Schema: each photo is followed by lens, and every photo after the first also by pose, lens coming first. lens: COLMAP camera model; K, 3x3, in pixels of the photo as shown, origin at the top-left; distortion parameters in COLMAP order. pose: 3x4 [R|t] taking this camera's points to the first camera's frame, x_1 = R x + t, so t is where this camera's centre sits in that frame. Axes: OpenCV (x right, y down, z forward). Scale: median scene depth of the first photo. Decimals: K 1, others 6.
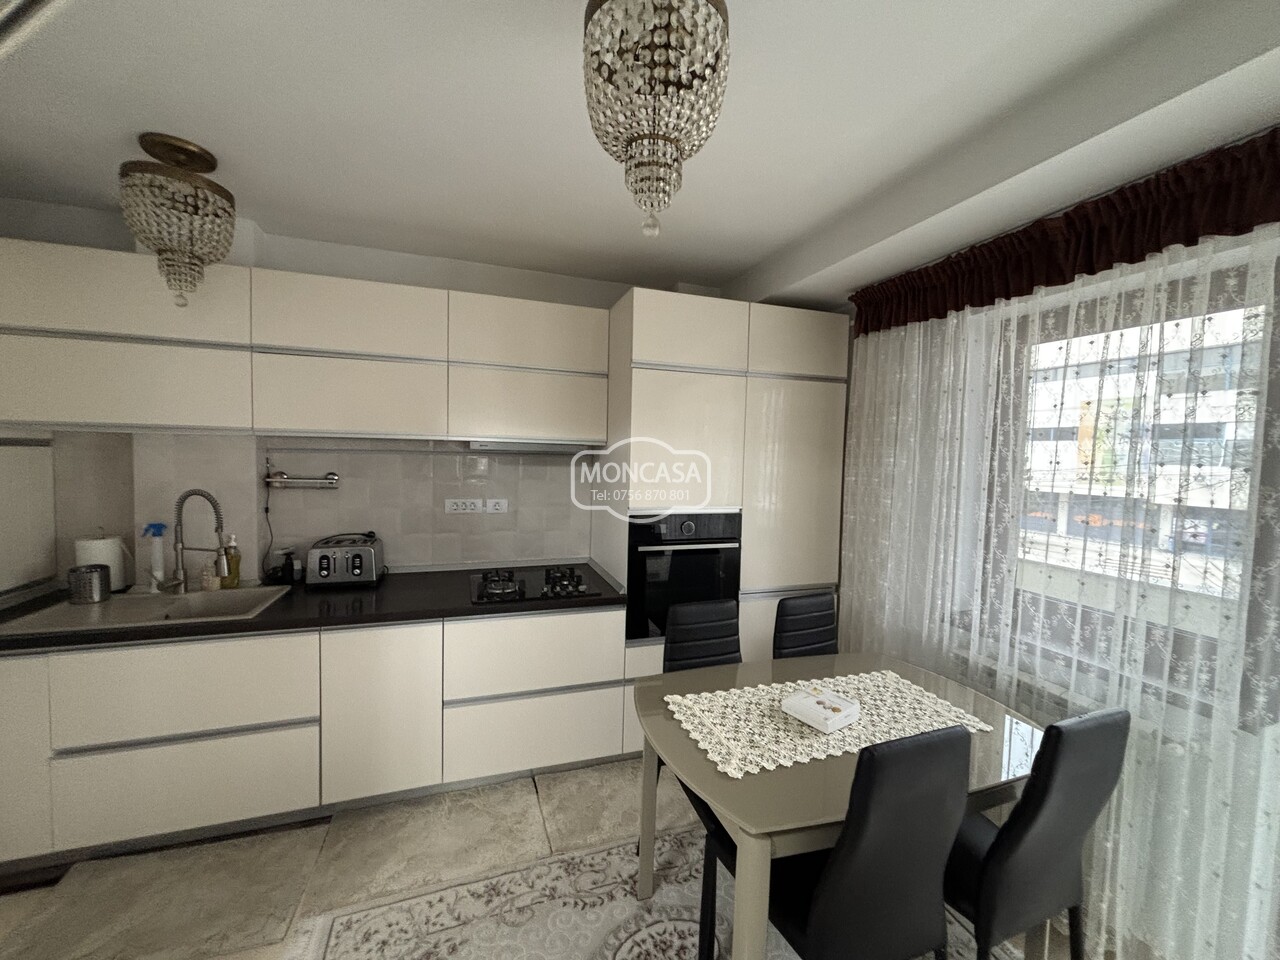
lens RADIAL K [[513.9, 0, 643.3], [0, 513.9, 476.4], [0, 0, 1]] dist [-0.002056, 0.000464]
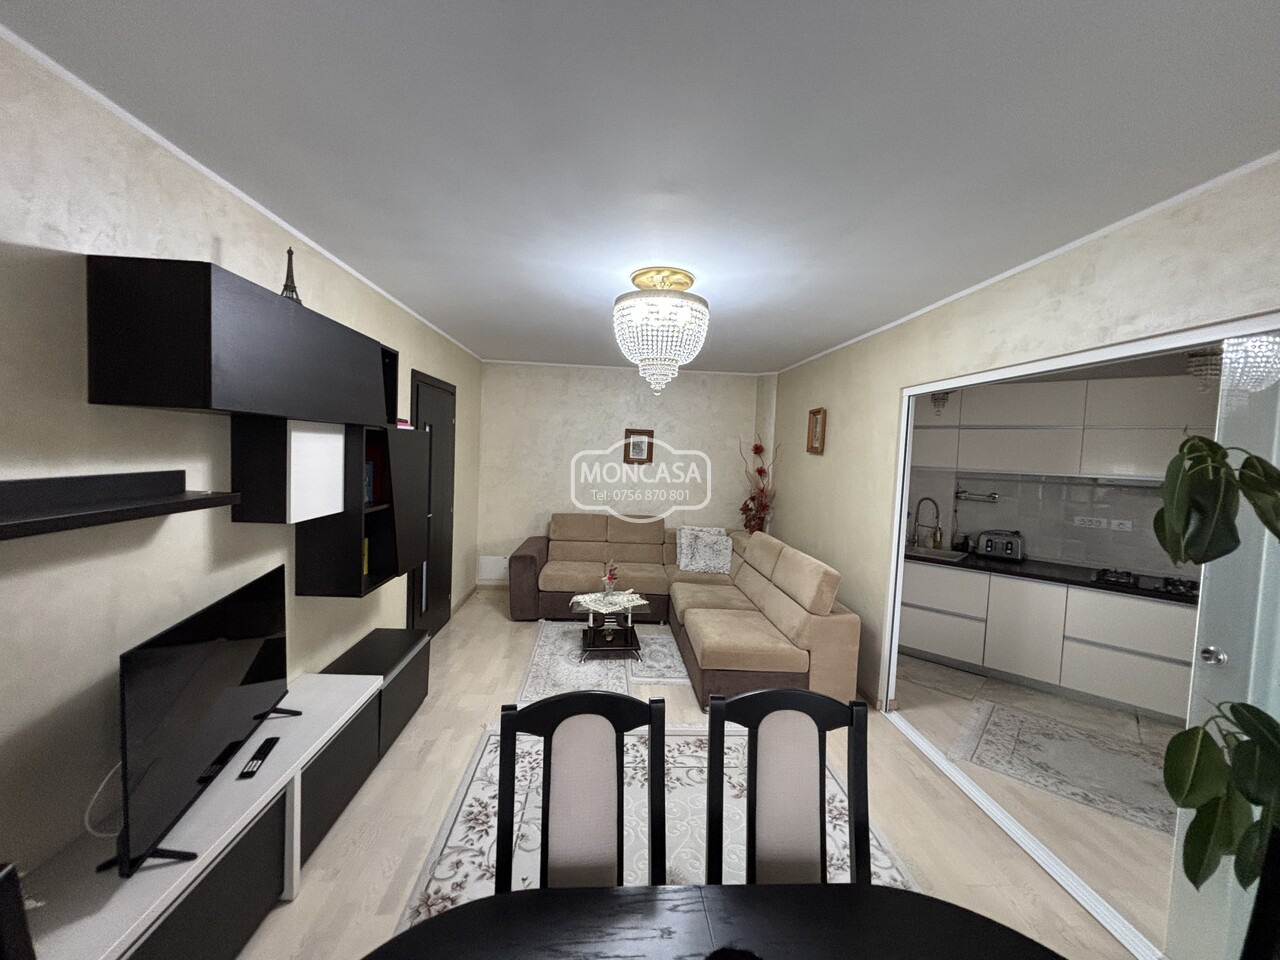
lens RADIAL K [[513.9, 0, 640.4], [0, 513.9, 478.0], [0, 0, 1]] dist [-0.002056, 0.000464]
pose [[0.479623, 0.040767, -0.876527, 0.349793], [-0.072333, 0.997357, 0.006807, 0.017586], [0.874488, 0.060138, 0.481304, -0.927168]]
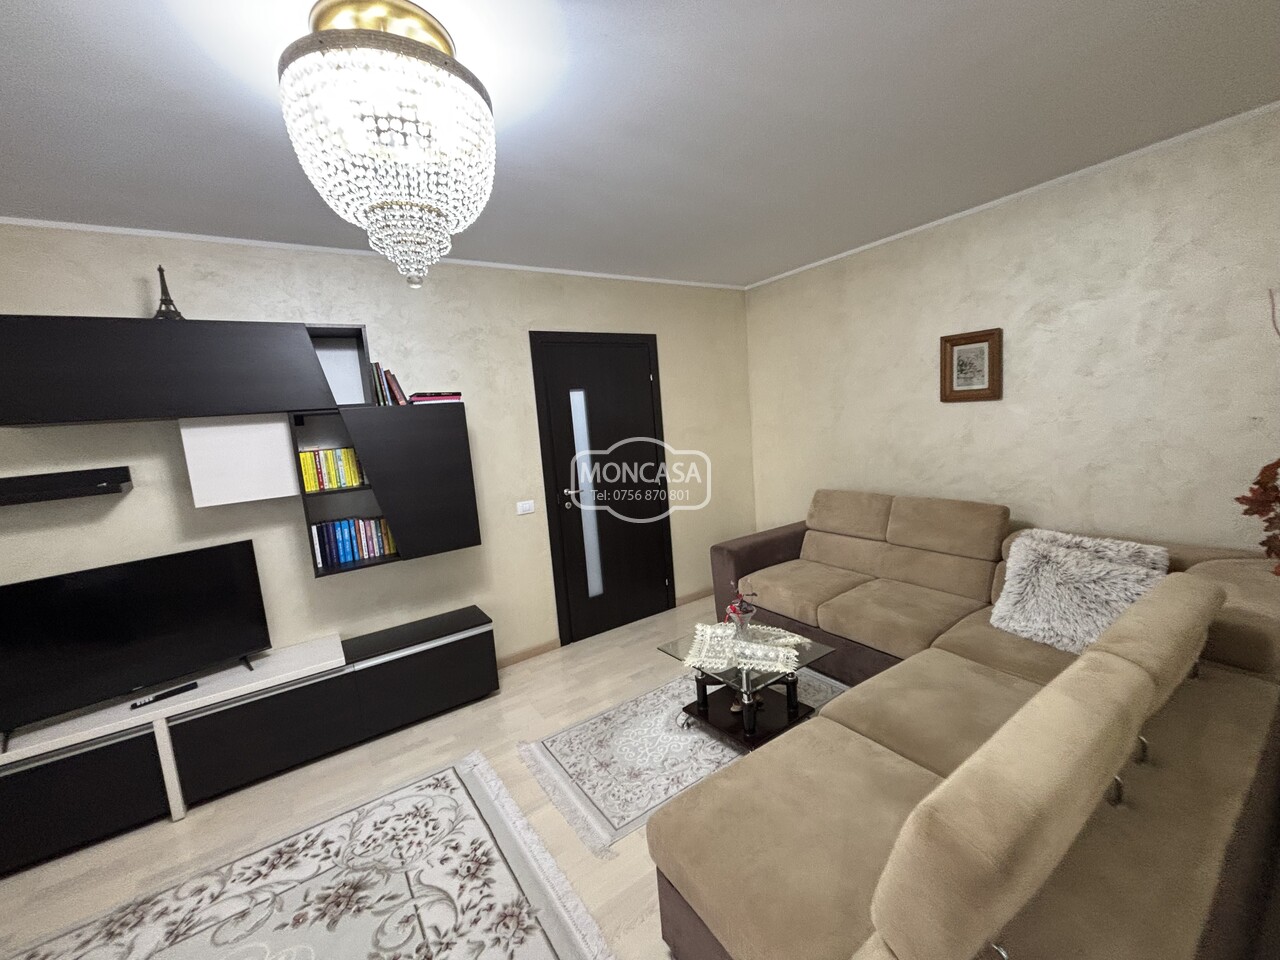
lens RADIAL K [[513.9, 0, 636.4], [0, 513.9, 477.1], [0, 0, 1]] dist [-0.002056, 0.000464]
pose [[-0.514957, 0.113541, -0.849663, -0.252992], [0.024166, 0.992718, 0.118012, -0.013778], [0.856875, 0.040238, -0.513951, 0.173064]]
